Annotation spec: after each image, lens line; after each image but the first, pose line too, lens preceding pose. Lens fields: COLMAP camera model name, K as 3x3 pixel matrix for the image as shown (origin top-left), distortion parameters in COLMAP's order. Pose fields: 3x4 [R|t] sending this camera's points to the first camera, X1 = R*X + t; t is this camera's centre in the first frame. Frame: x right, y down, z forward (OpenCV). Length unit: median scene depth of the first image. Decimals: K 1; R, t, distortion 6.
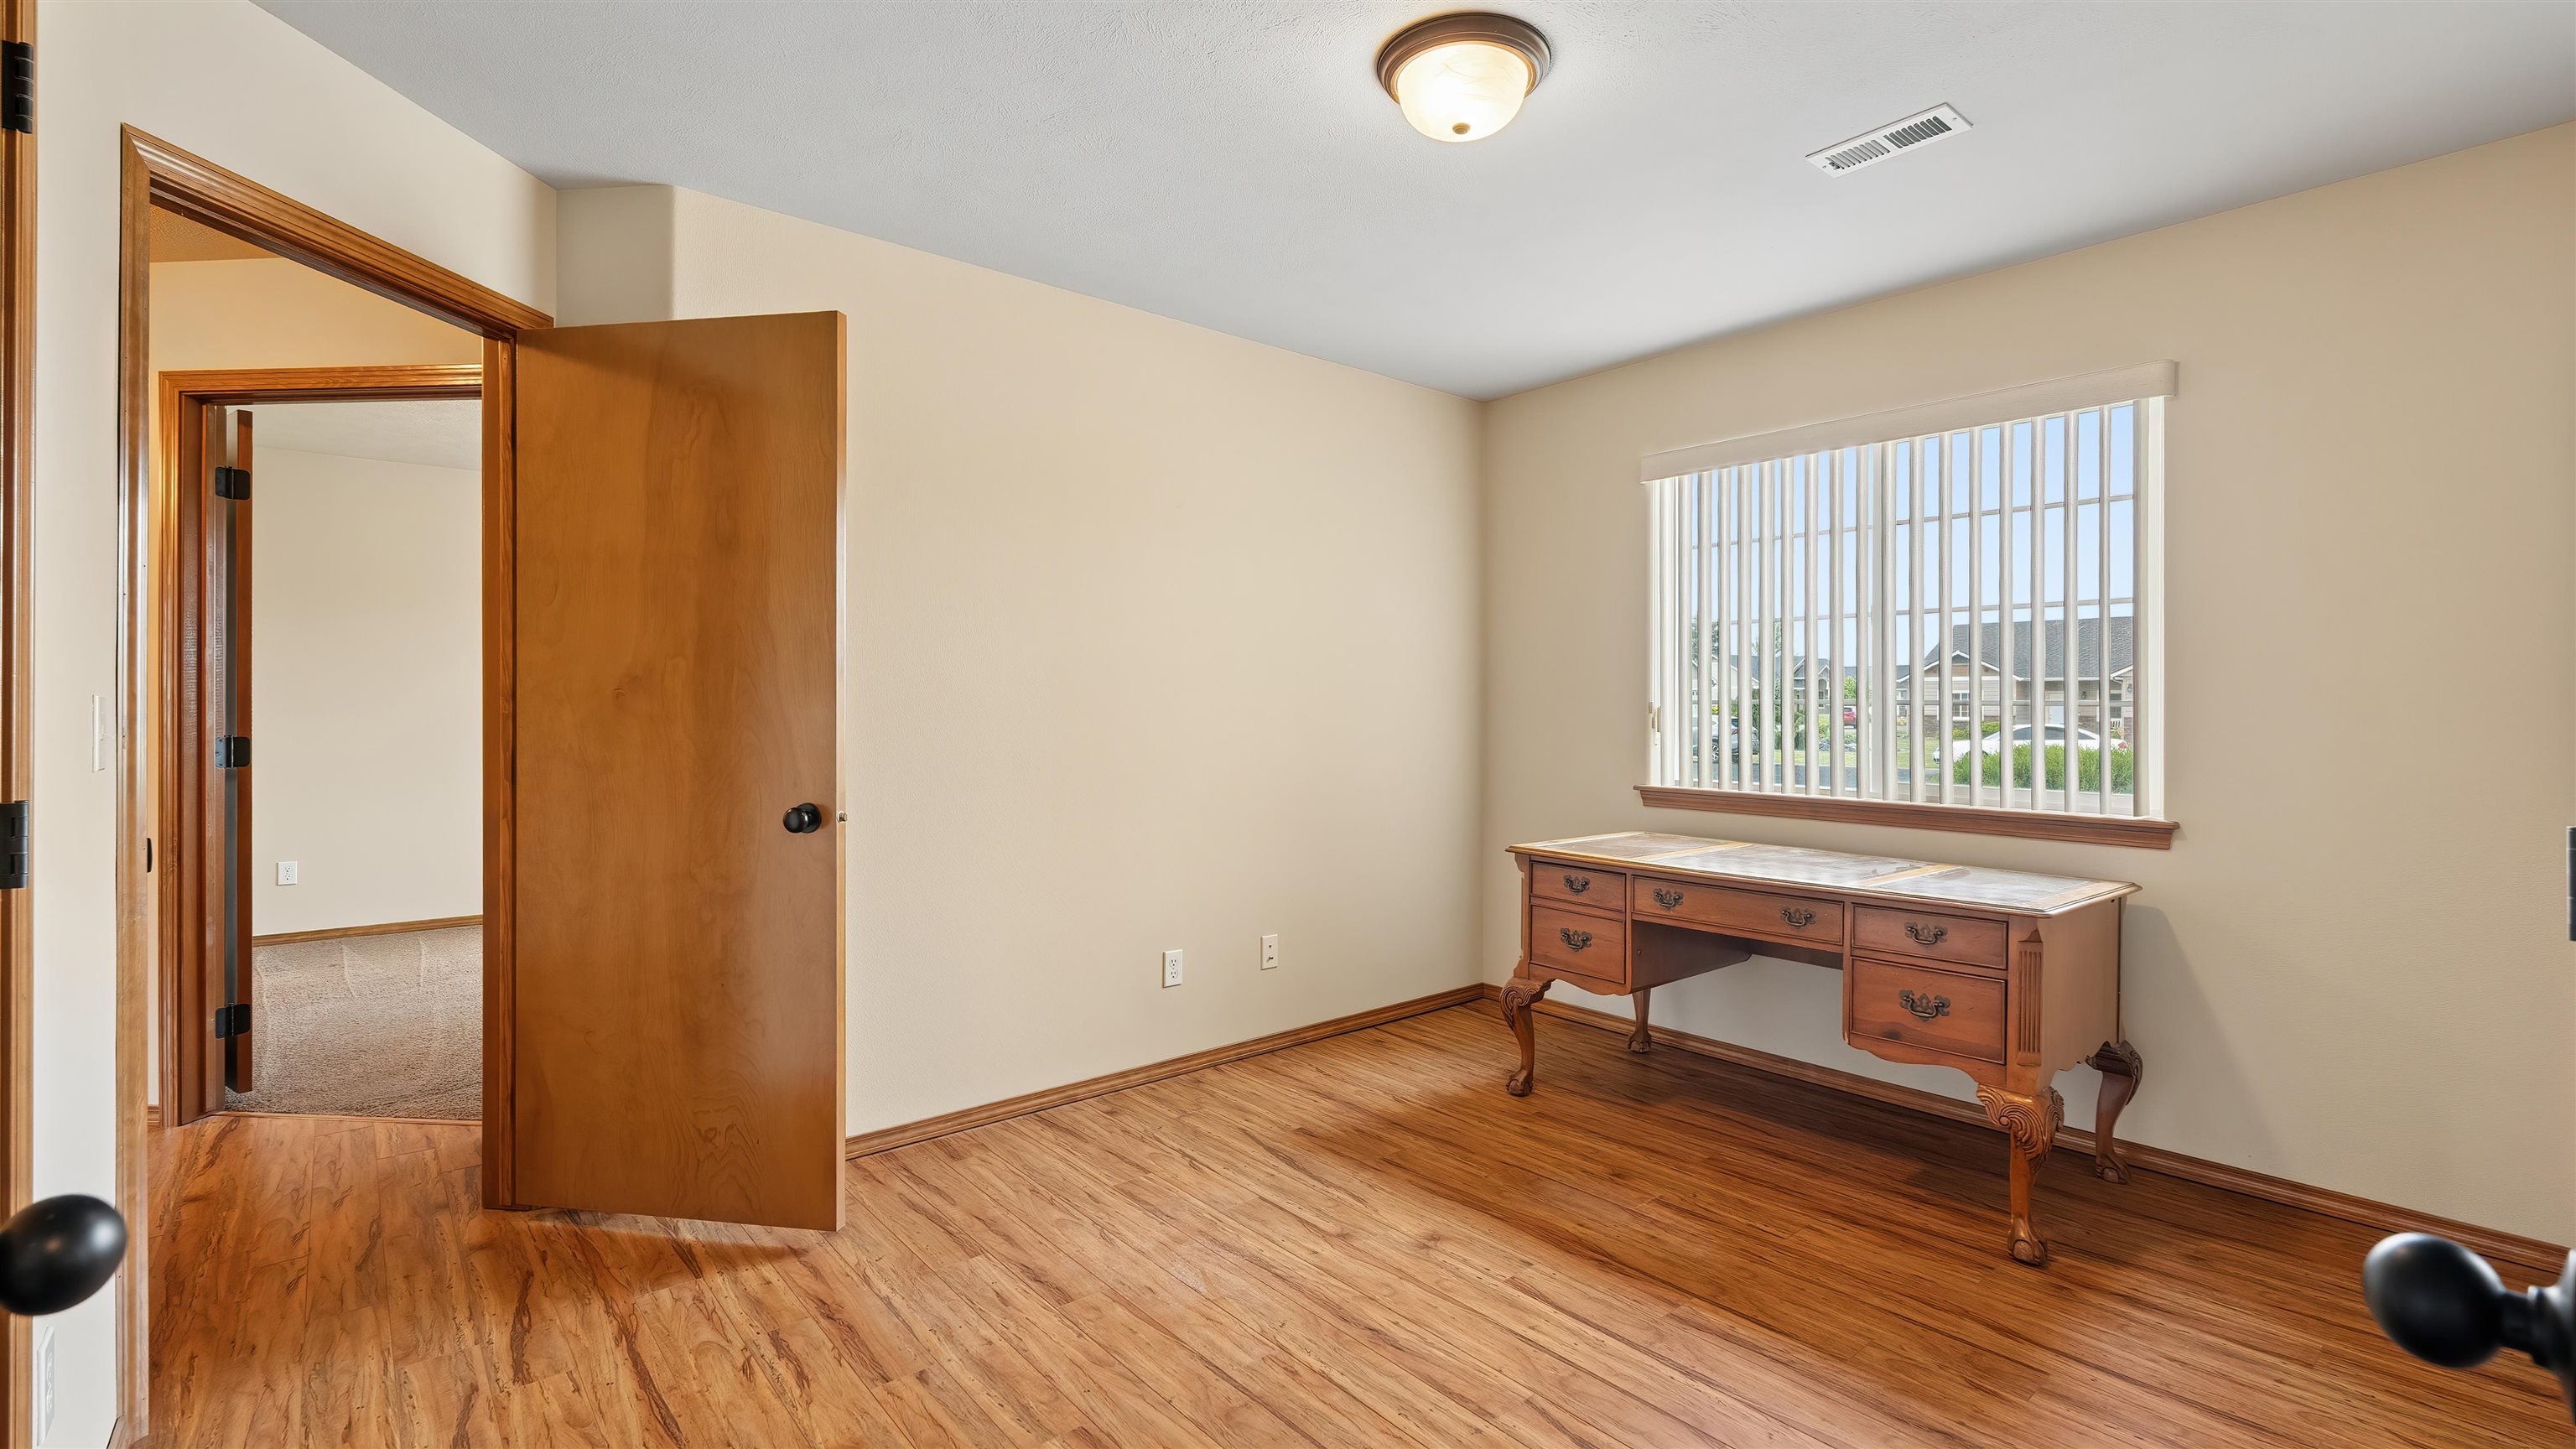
lens RADIAL K [[1129.3, 0, 1290.6], [0, 1129.3, 719.3], [0, 0, 1]] dist [-0.002343, -0.000178]
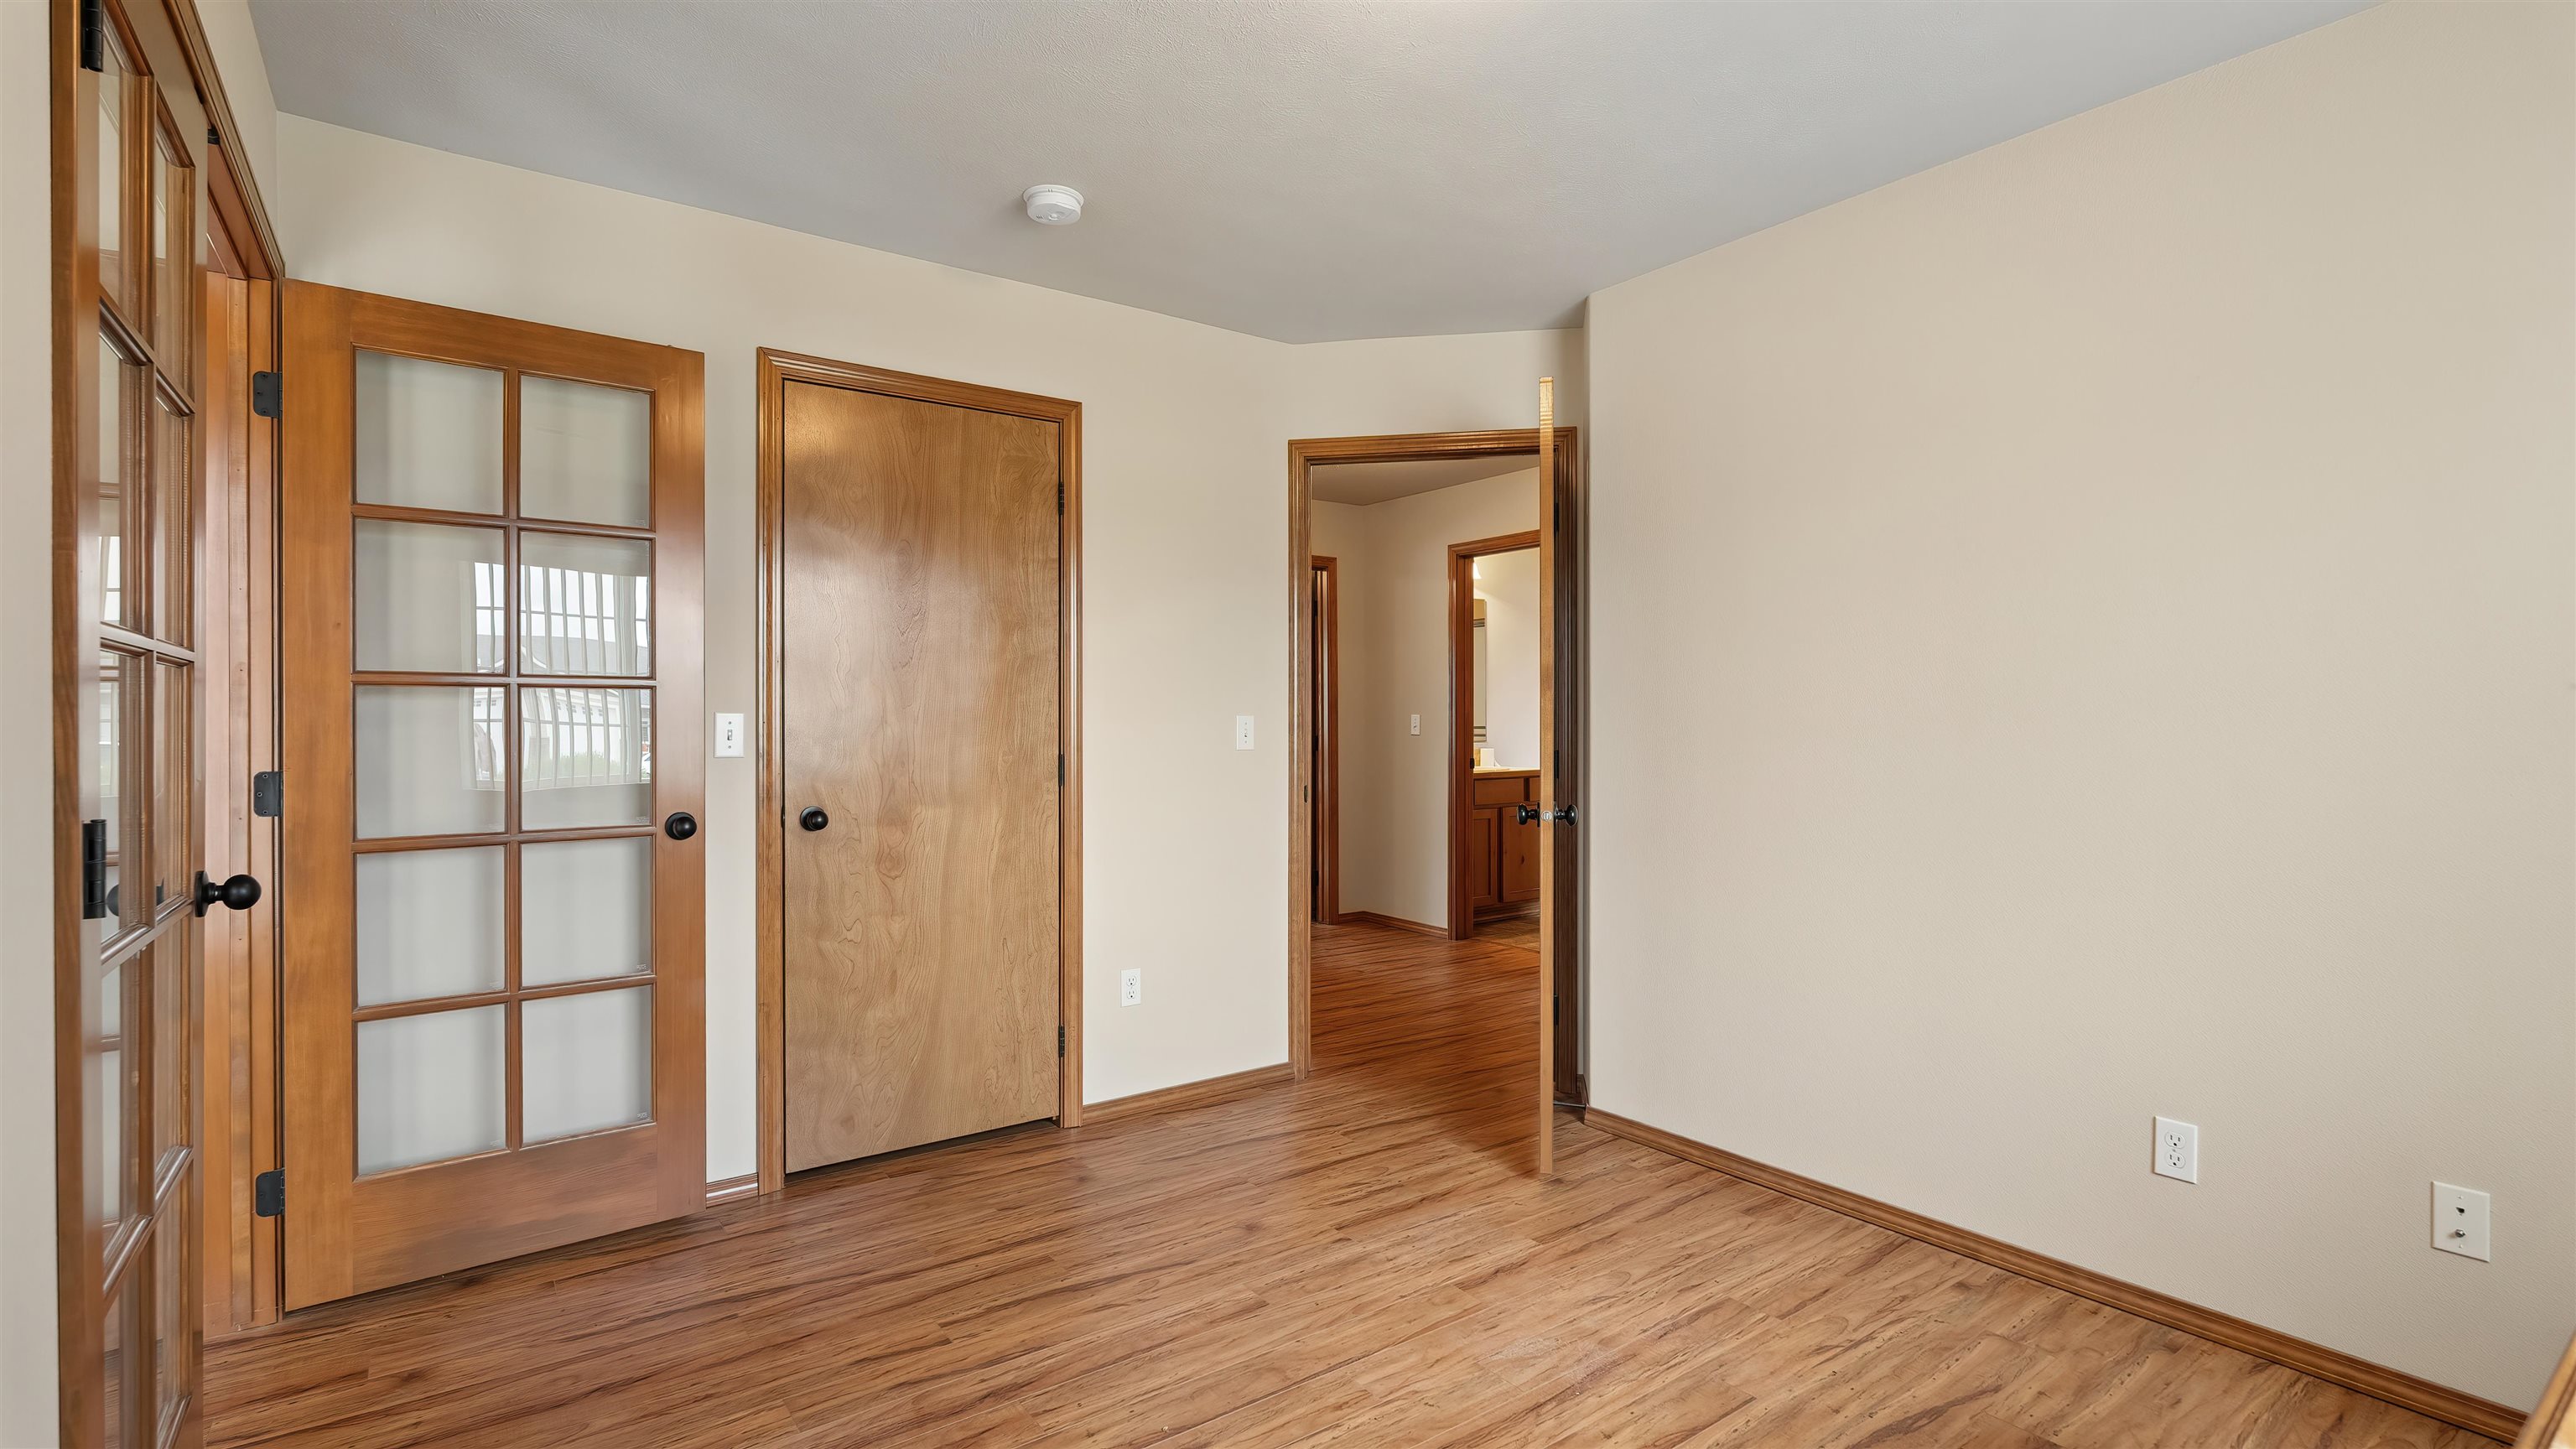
lens RADIAL K [[1191.0, 0, 1288.0], [0, 1191.0, 724.5], [0, 0, 1]] dist [-0.000727, 0.000005]
pose [[-0.072268, 0.007292, -0.997359, 0.804778], [-0.009514, 0.999923, 0.008000, -0.012745], [0.997340, 0.010067, -0.072193, 0.805684]]
